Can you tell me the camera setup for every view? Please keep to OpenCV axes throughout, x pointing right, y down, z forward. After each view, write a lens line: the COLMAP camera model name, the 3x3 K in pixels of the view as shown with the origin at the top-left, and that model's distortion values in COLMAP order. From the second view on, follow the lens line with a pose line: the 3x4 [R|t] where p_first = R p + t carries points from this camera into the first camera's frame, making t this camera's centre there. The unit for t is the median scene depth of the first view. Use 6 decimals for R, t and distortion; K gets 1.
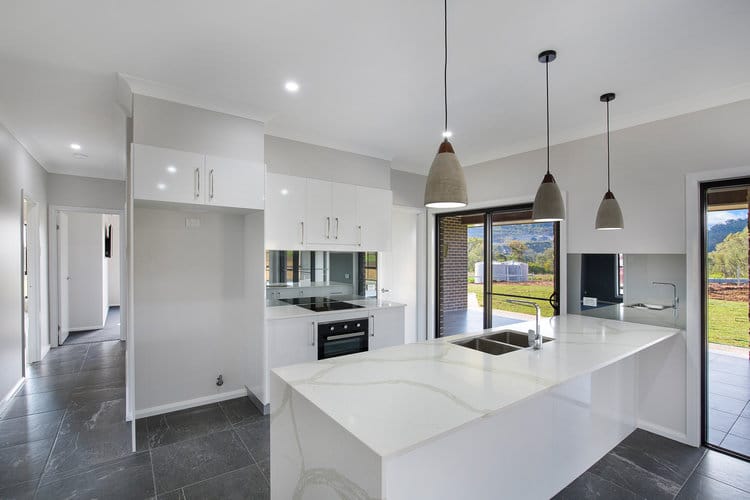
lens RADIAL K [[346.4, 0, 363.7], [0, 346.4, 258.4], [0, 0, 1]] dist [-0.014896, -0.000676]
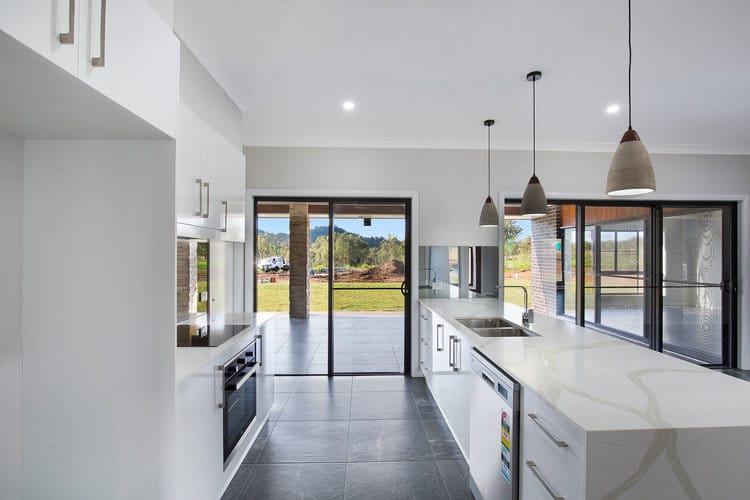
lens RADIAL K [[346.4, 0, 363.7], [0, 346.4, 258.4], [0, 0, 1]] dist [-0.014896, -0.000676]
pose [[0.576314, -0.011917, 0.817141, -0.630662], [0.009752, 0.999923, 0.007705, 0.021939], [-0.817170, 0.003528, 0.576386, 0.655635]]
